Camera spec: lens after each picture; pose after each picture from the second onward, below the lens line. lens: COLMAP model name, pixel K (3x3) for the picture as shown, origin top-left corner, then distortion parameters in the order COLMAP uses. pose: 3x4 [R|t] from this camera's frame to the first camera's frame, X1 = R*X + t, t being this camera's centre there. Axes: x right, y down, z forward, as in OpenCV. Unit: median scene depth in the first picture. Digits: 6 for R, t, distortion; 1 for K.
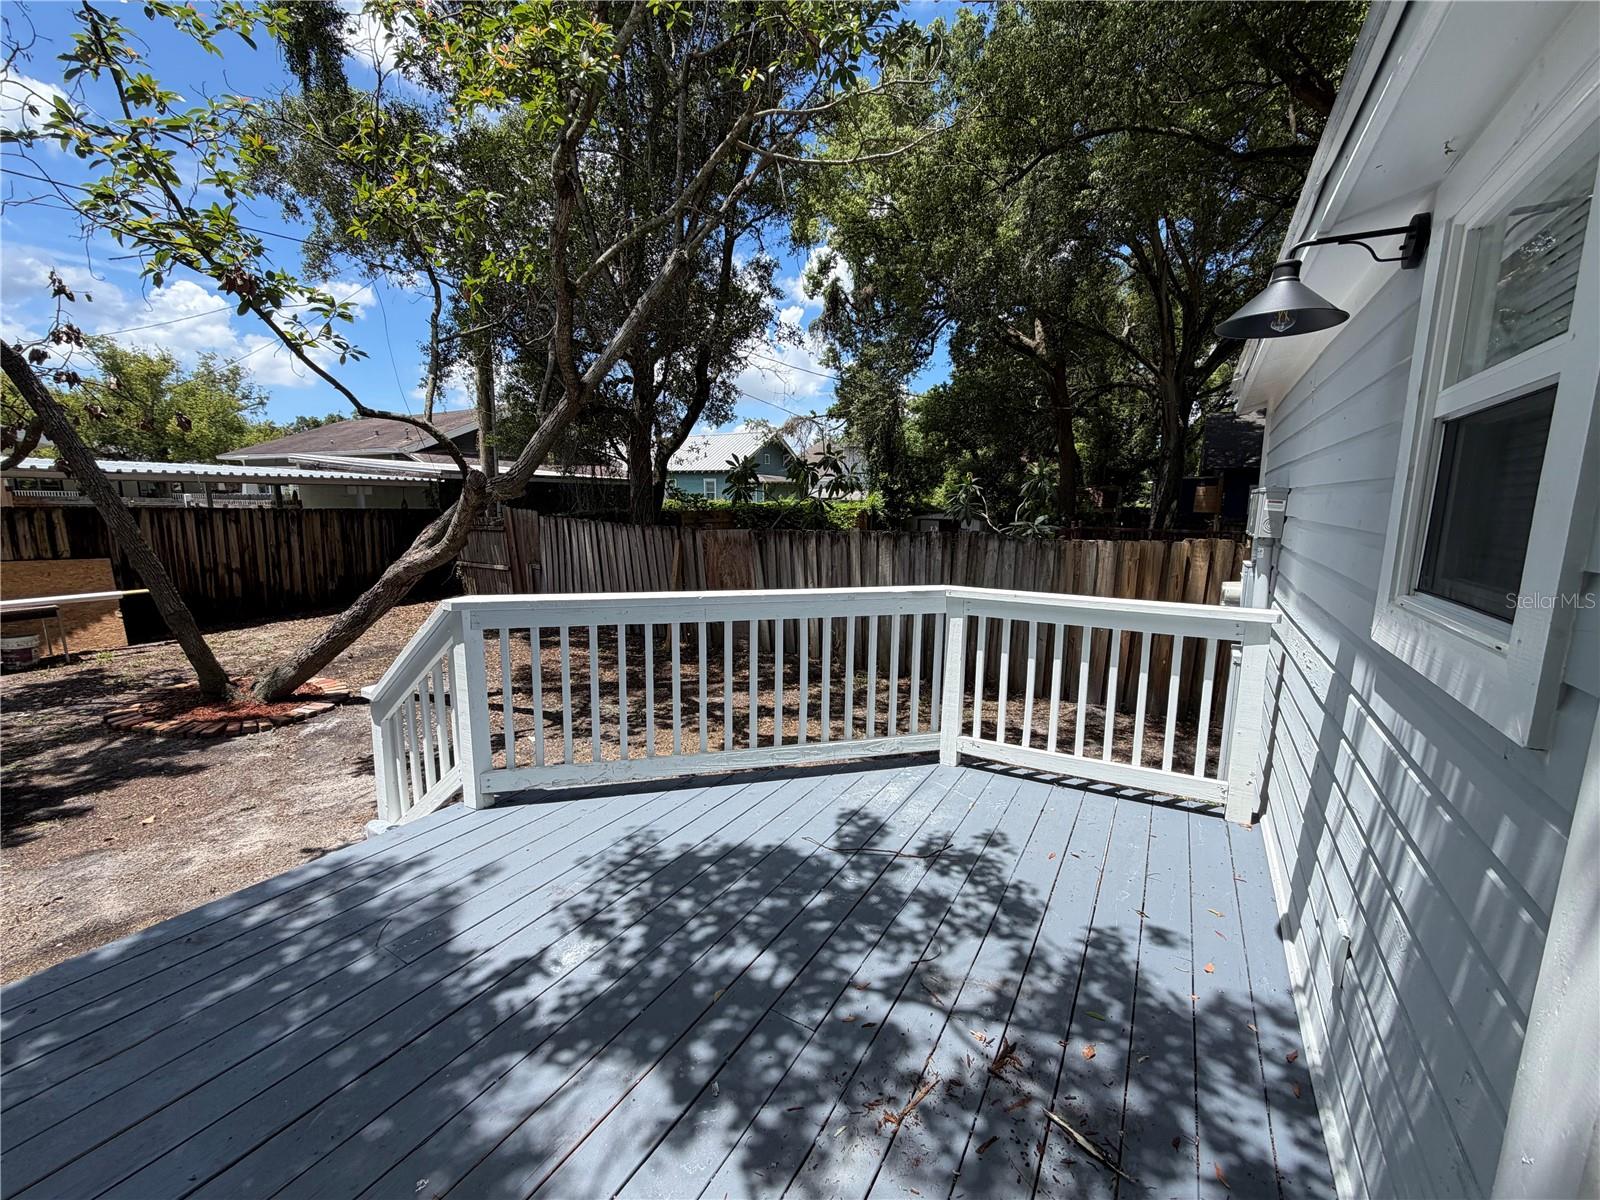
lens RADIAL K [[638.5, 0, 803.3], [0, 638.5, 598.1], [0, 0, 1]] dist [0.000028, -0.000027]
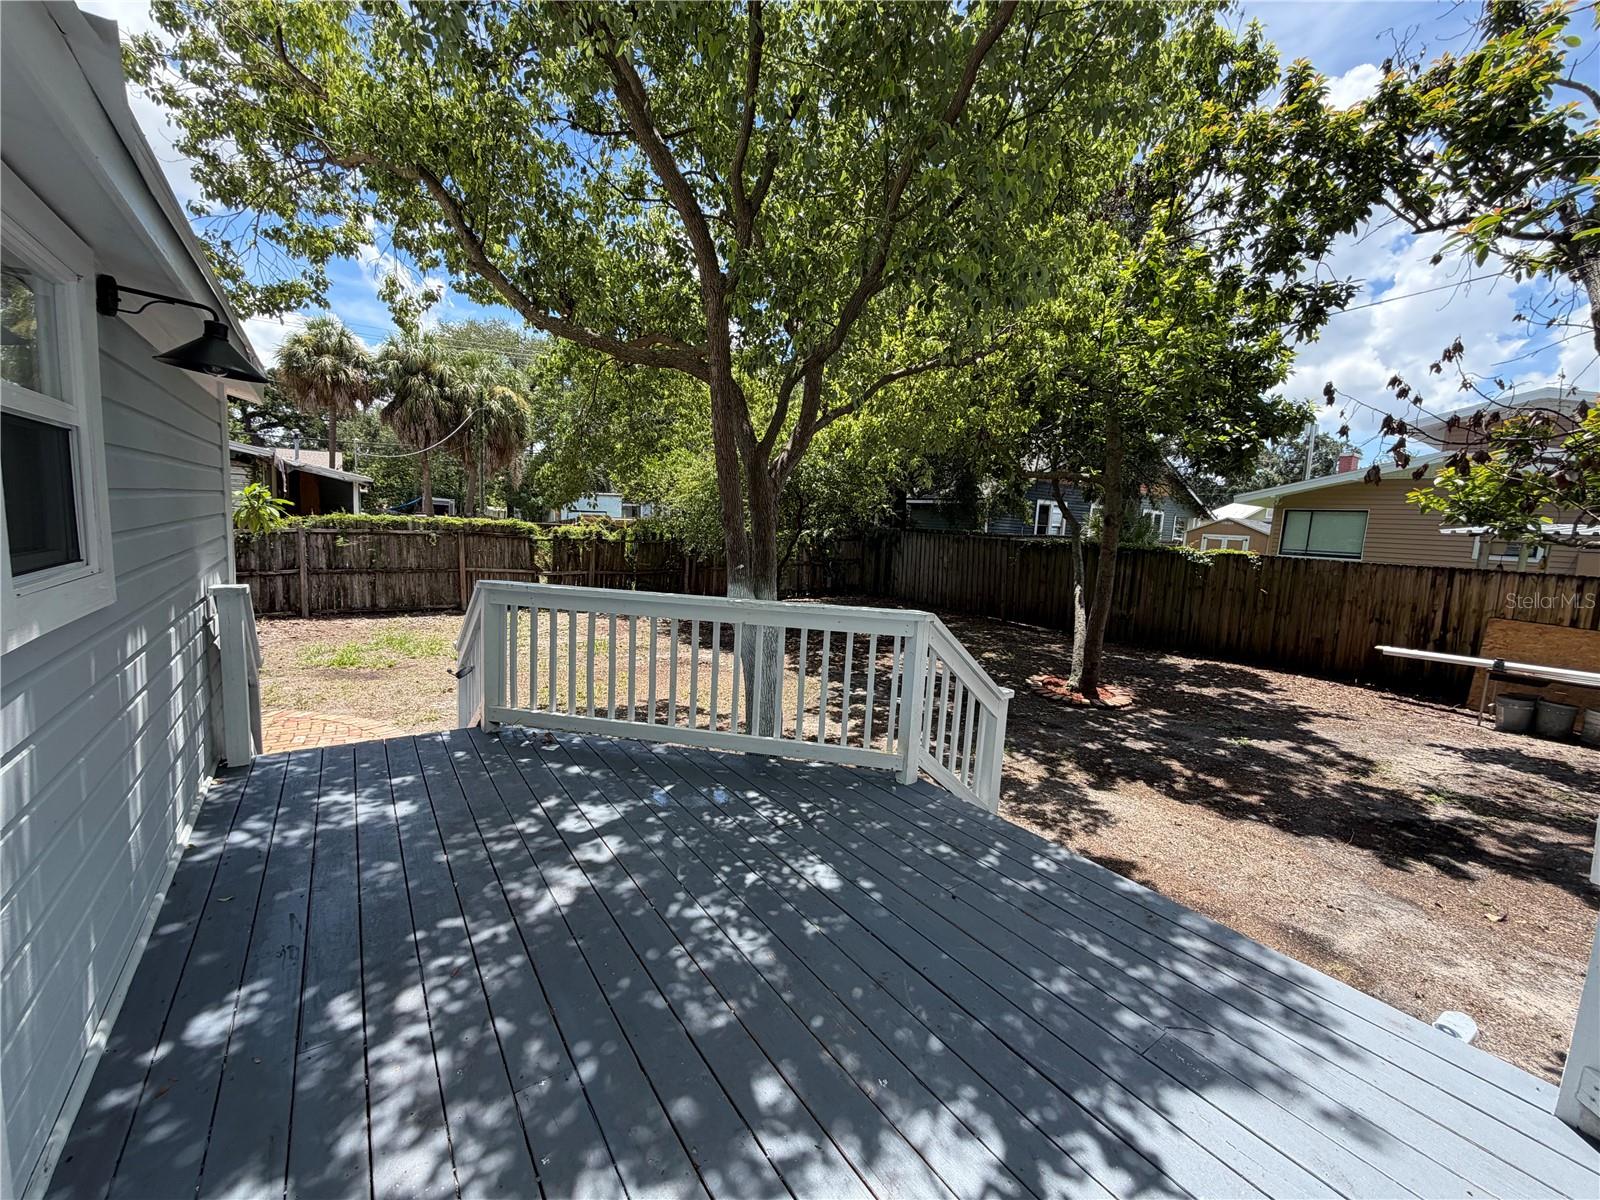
lens RADIAL K [[638.5, 0, 801.3], [0, 638.5, 596.9], [0, 0, 1]] dist [0.000028, -0.000027]
pose [[-0.404092, 0.075316, -0.911612, 0.292714], [-0.189257, 0.968156, 0.163880, -0.099353], [0.894925, 0.238751, -0.376970, 0.605265]]
